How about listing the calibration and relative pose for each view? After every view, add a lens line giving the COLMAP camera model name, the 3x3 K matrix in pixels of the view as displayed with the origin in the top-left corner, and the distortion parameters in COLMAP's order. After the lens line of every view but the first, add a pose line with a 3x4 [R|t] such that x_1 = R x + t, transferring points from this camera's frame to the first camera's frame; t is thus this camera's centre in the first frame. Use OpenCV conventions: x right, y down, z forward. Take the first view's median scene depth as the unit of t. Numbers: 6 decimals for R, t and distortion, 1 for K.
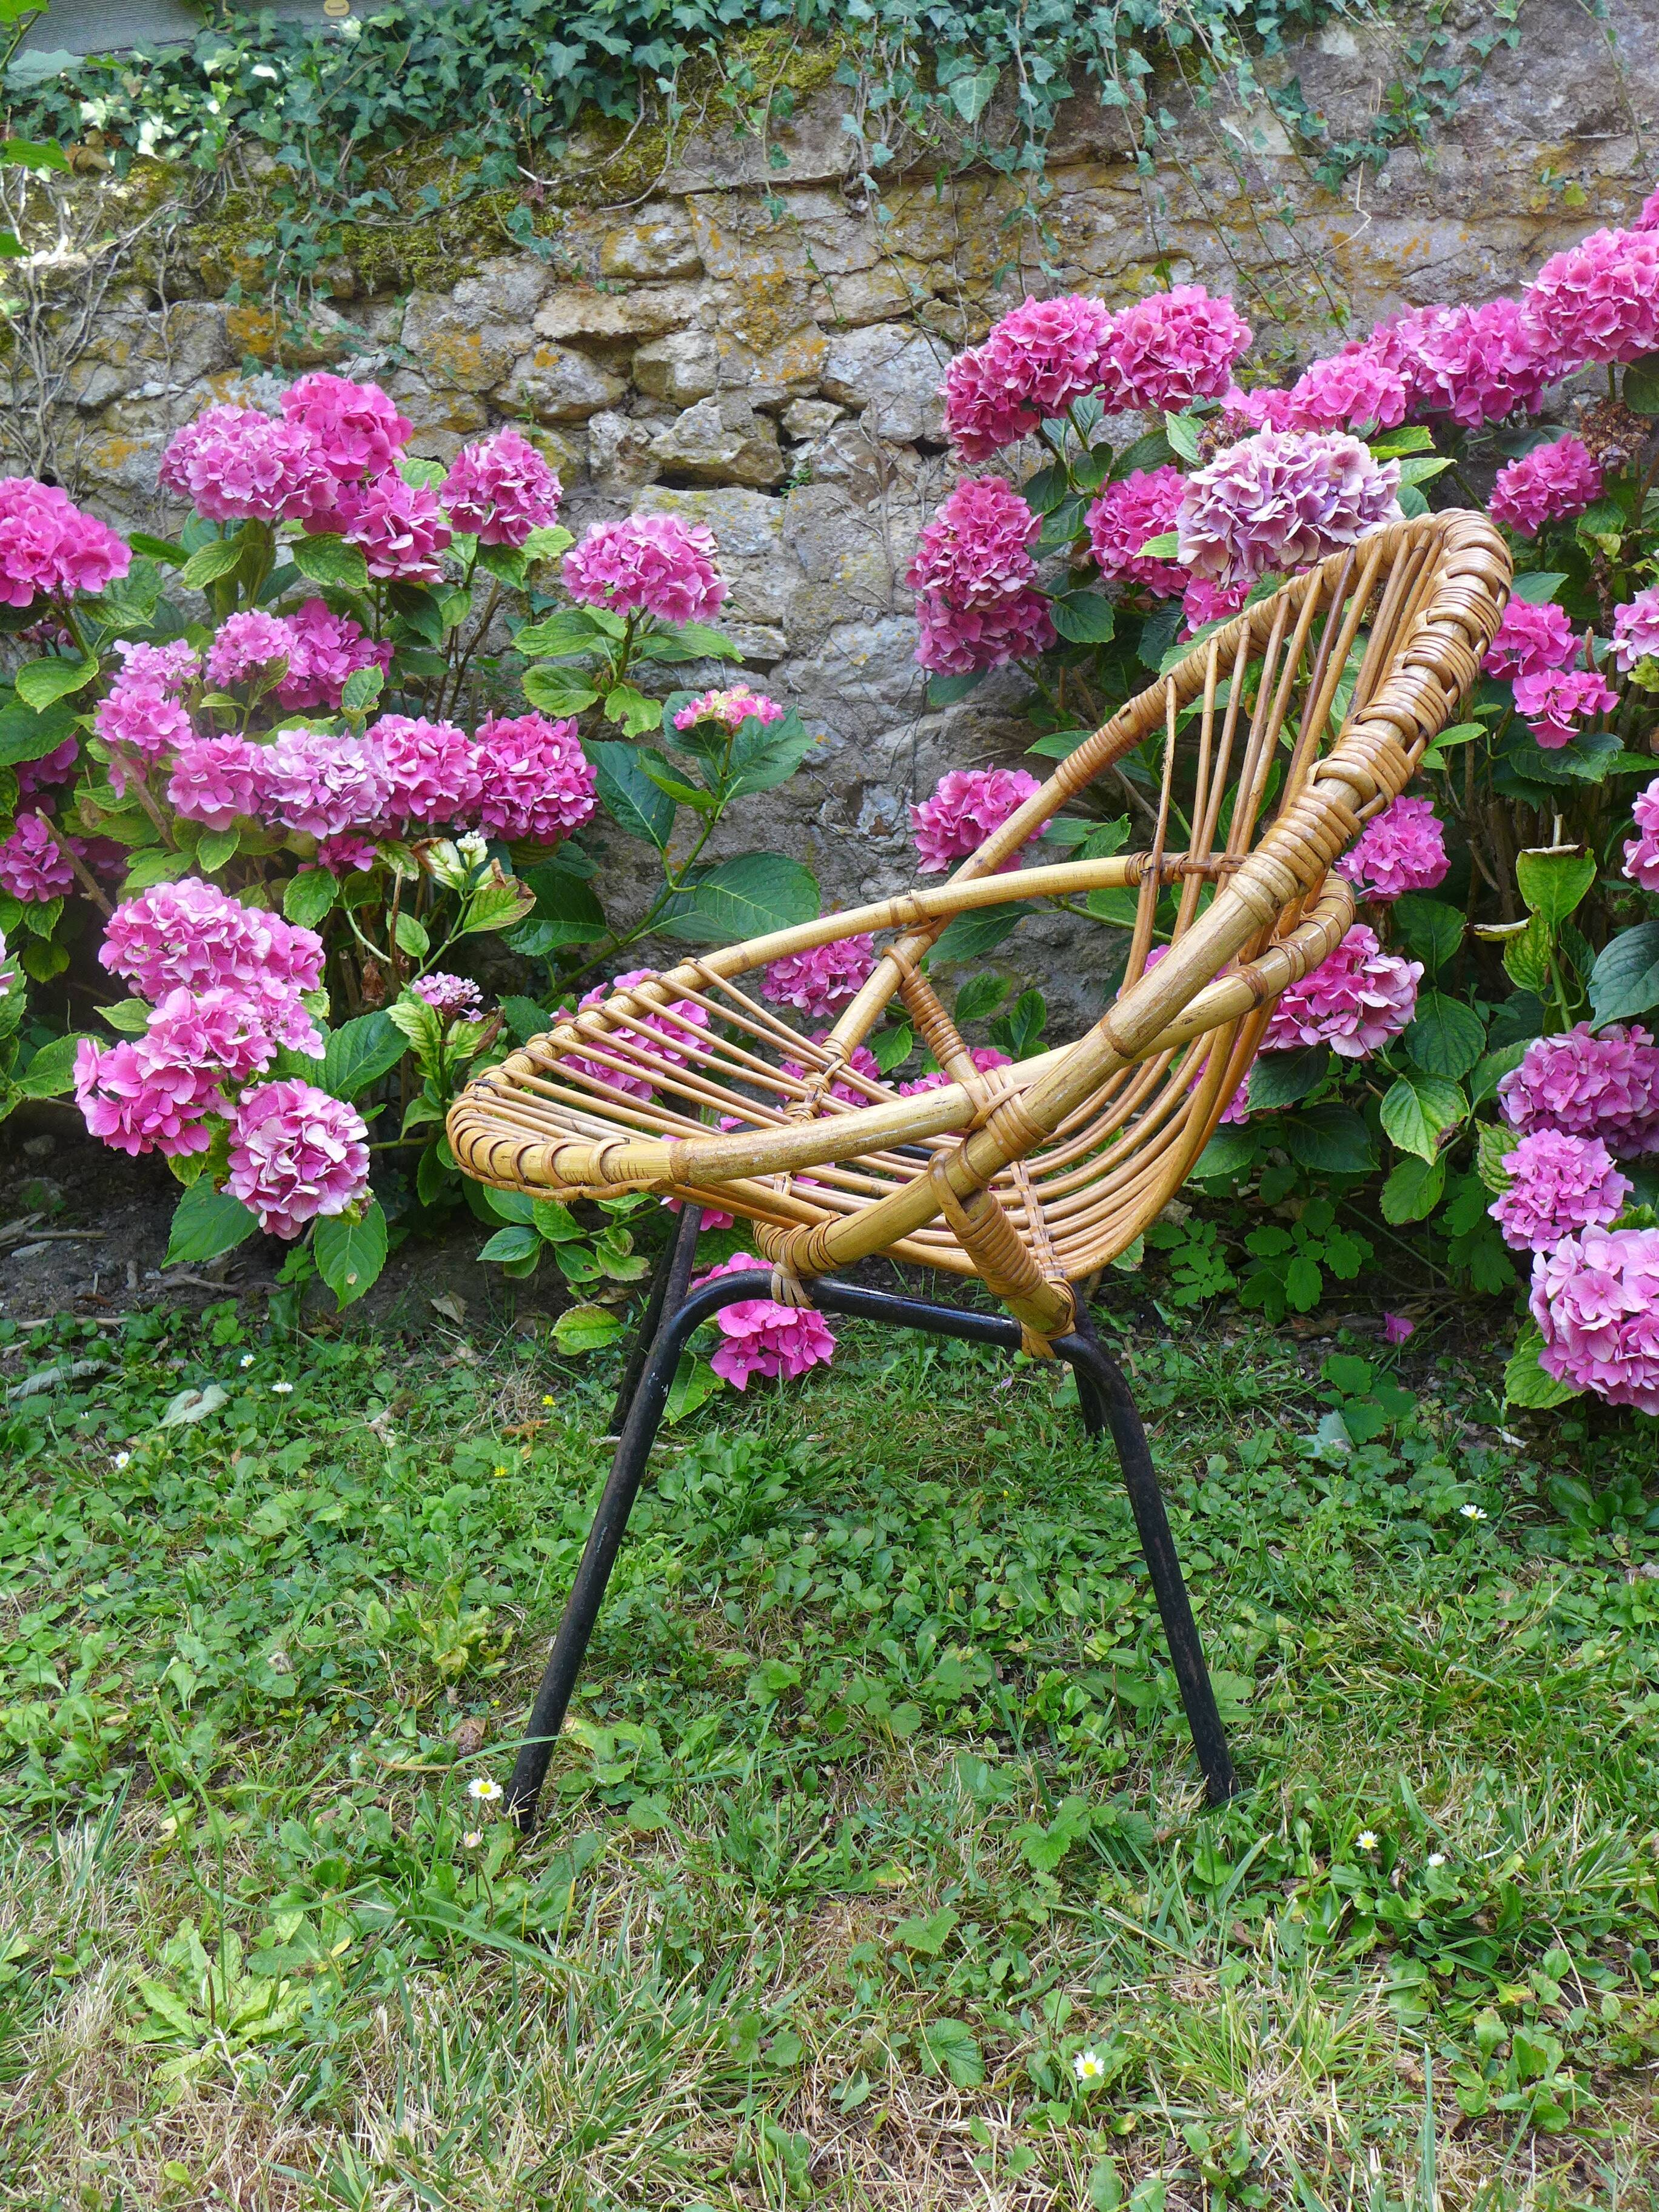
lens RADIAL K [[1609.3, 0, 832.6], [0, 1609.3, 1103.8], [0, 0, 1]] dist [-0.053889, 0.040918]
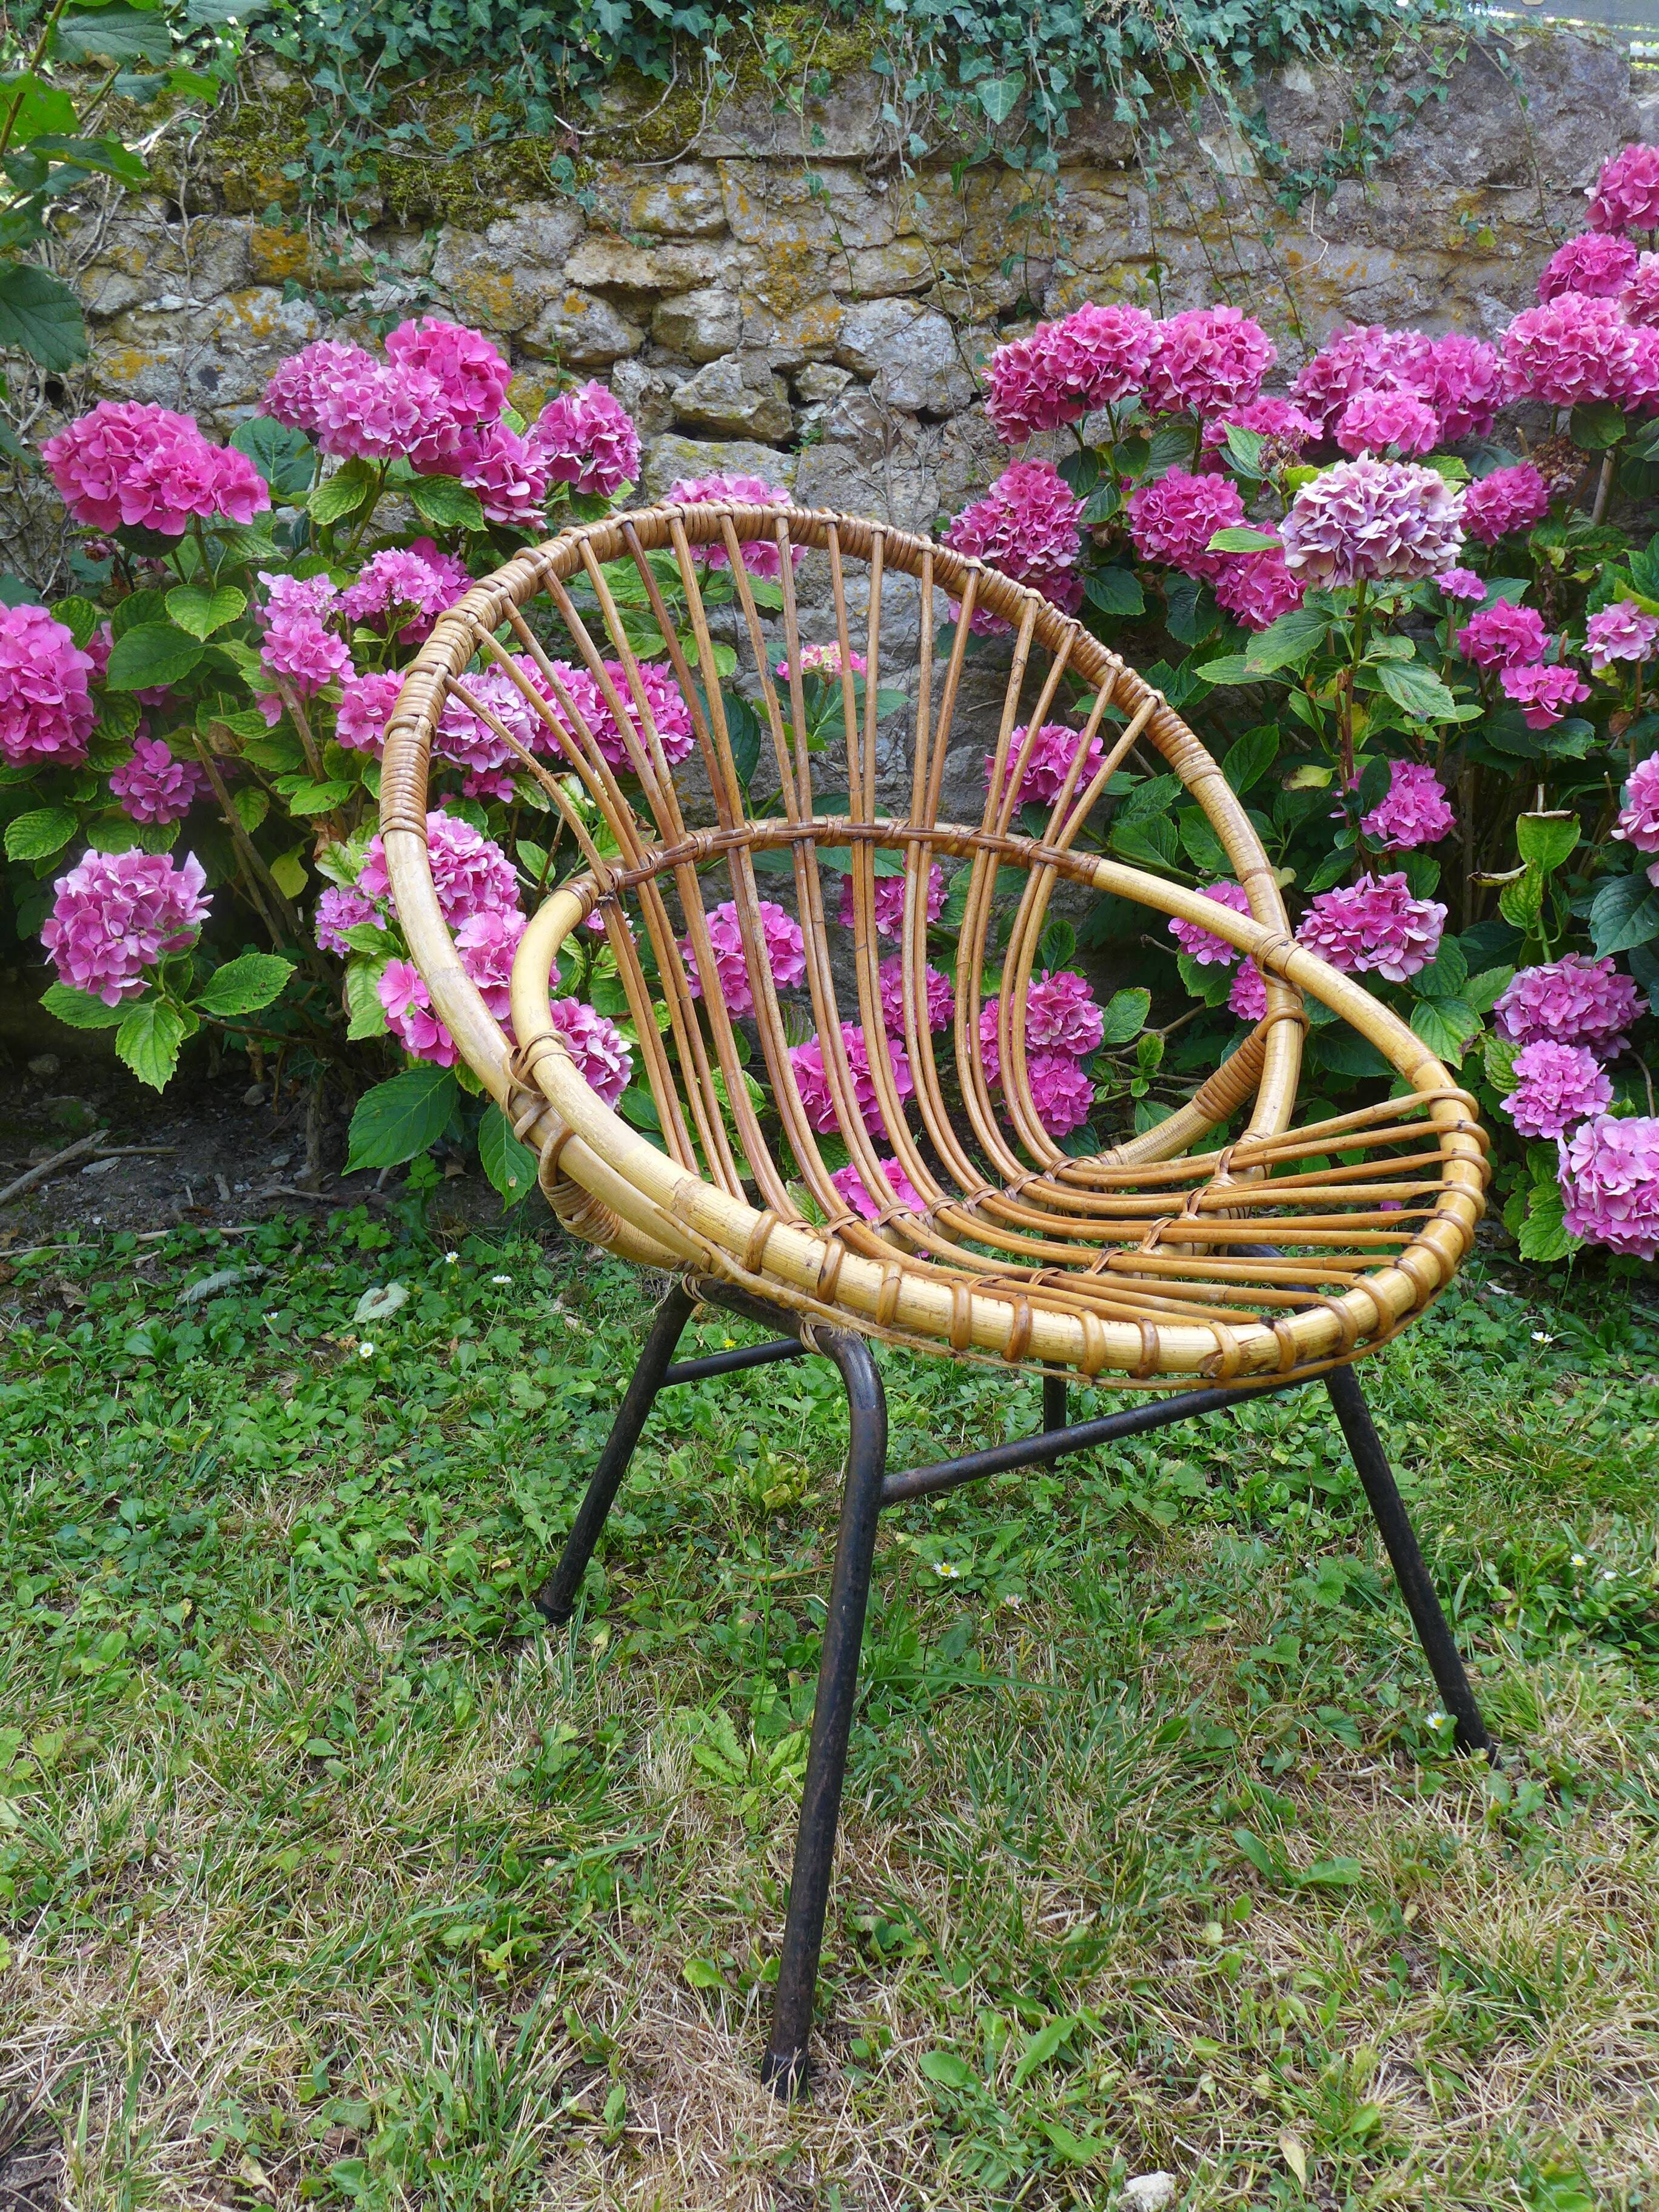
lens RADIAL K [[1609.3, 0, 824.7], [0, 1609.3, 1106.9], [0, 0, 1]] dist [-0.053889, 0.040918]
pose [[0.981897, -0.012608, 0.188996, -0.334987], [0.002271, 0.998494, 0.054812, -0.001368], [-0.189402, -0.053391, 0.980447, -0.118427]]
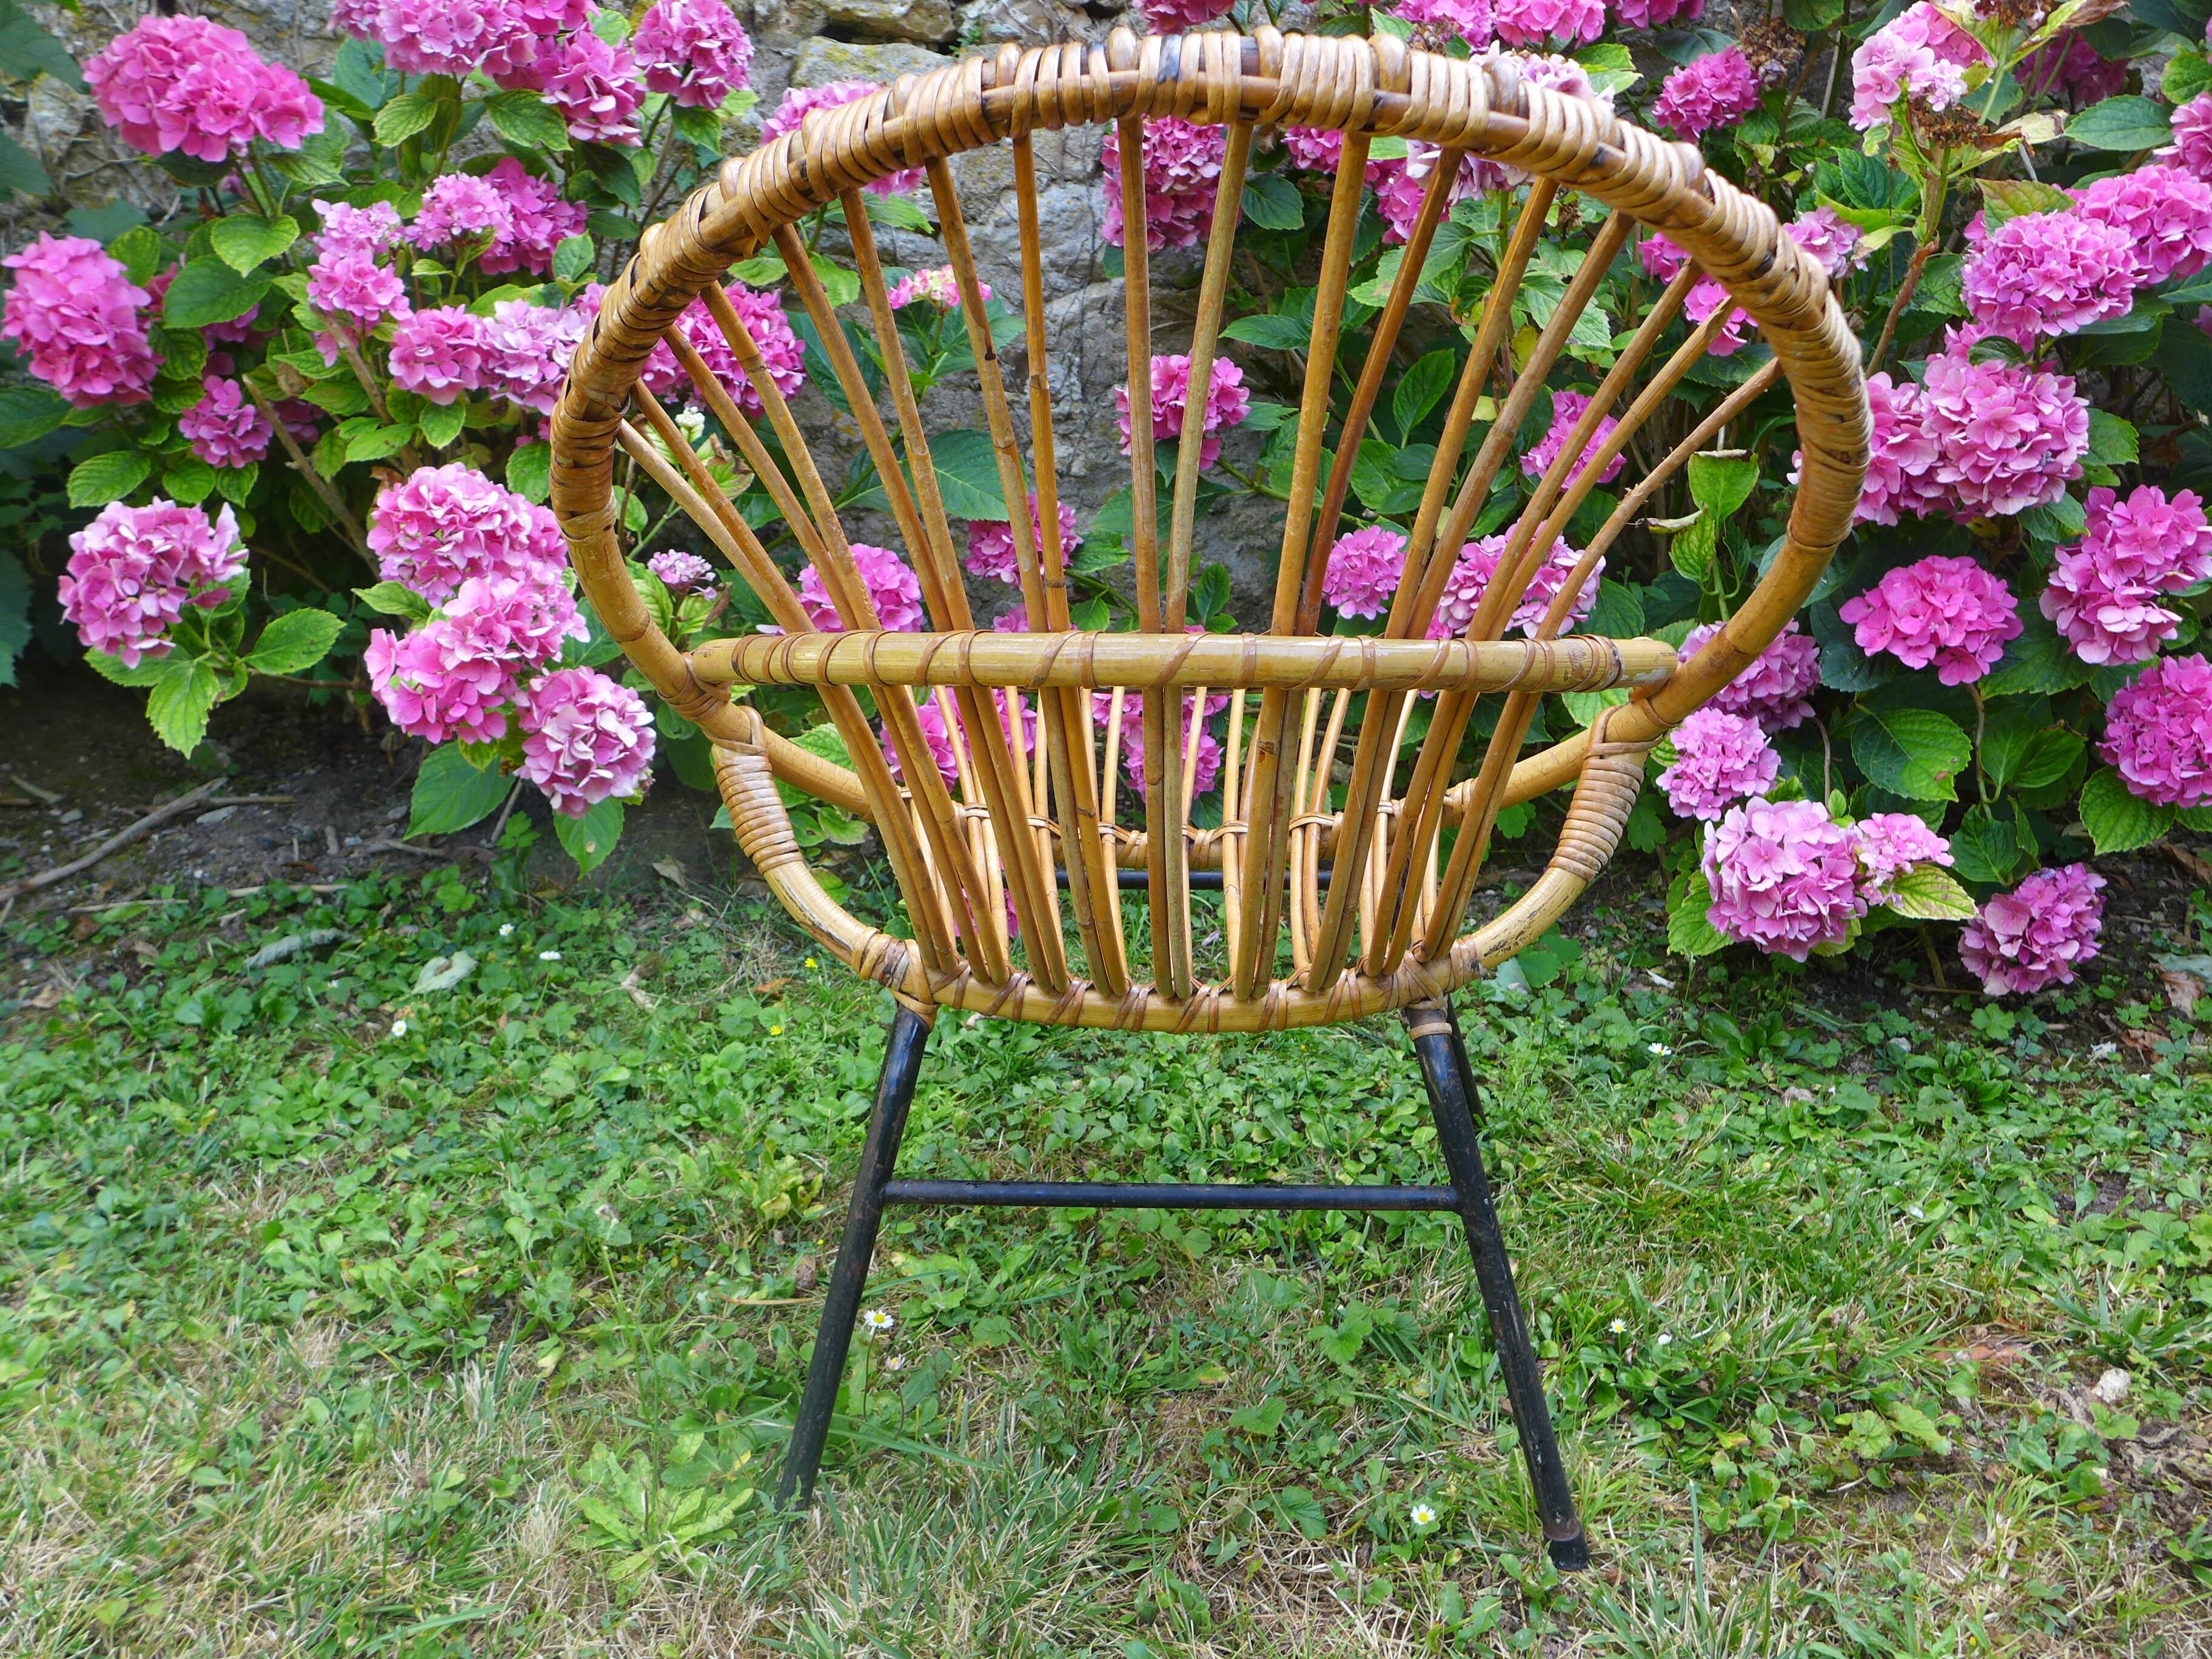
lens RADIAL K [[1609.3, 0, 1051.5], [0, 1609.3, 807.2], [0, 0, 1]] dist [-0.053889, 0.040918]
pose [[0.993438, -0.008275, 0.114069, -0.136235], [-0.004276, 0.993994, 0.109350, -0.035148], [-0.114289, -0.109121, 0.987436, -0.061173]]
